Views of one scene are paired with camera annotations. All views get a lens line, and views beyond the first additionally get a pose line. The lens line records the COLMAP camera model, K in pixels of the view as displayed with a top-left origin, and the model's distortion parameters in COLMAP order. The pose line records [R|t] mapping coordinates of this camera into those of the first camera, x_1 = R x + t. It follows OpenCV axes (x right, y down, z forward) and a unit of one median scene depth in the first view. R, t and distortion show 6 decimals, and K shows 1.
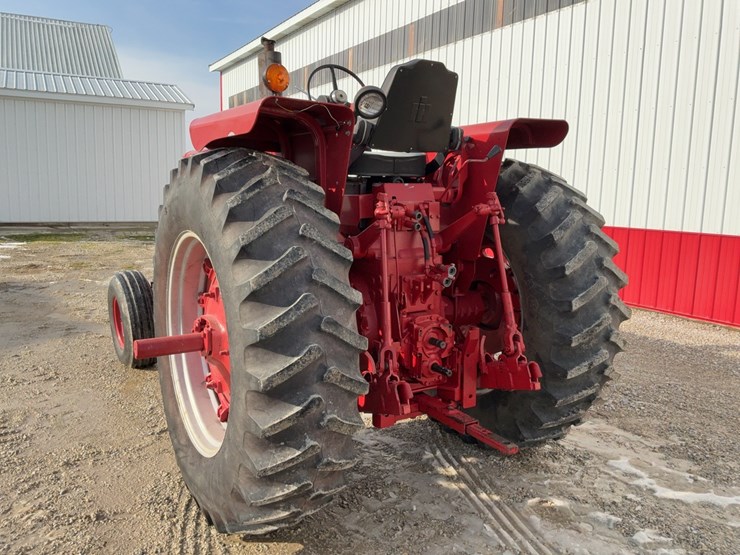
lens RADIAL K [[609.6, 0, 372.9], [0, 609.6, 279.3], [0, 0, 1]] dist [0.096461, -0.179668]
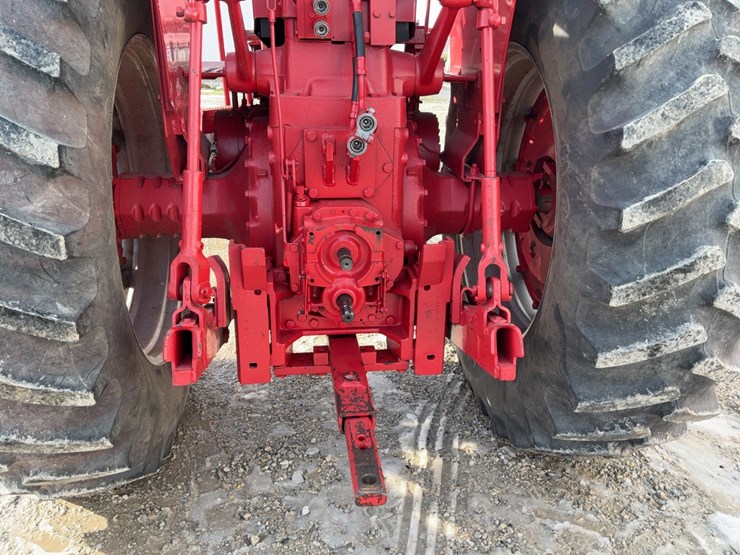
lens RADIAL K [[609.6, 0, 372.9], [0, 609.6, 279.3], [0, 0, 1]] dist [0.096461, -0.179668]
pose [[0.911701, 0.156840, -0.379739, 0.326702], [-0.076315, 0.972831, 0.218577, 0.000593], [0.403703, -0.170297, 0.898901, 0.498576]]
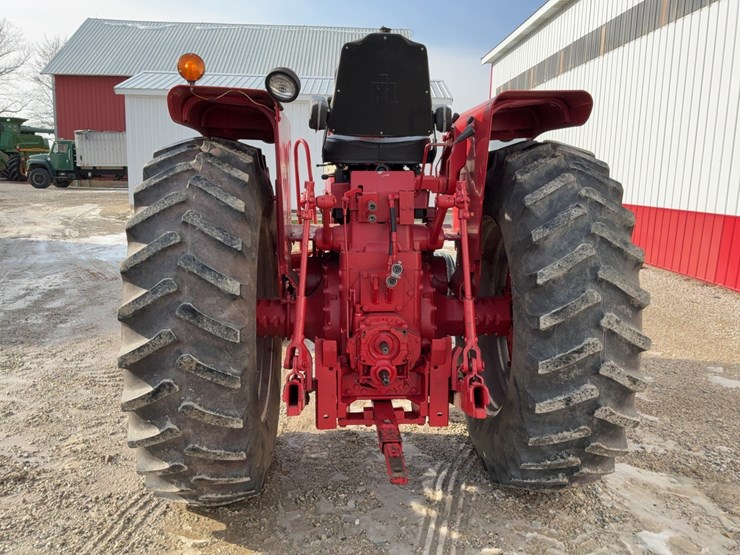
lens RADIAL K [[609.6, 0, 372.9], [0, 609.6, 279.3], [0, 0, 1]] dist [0.096461, -0.179668]
pose [[0.885010, 0.075754, -0.459367, 0.480708], [-0.070357, 0.997104, 0.028883, -0.021093], [0.460225, 0.006758, 0.887777, 0.183158]]
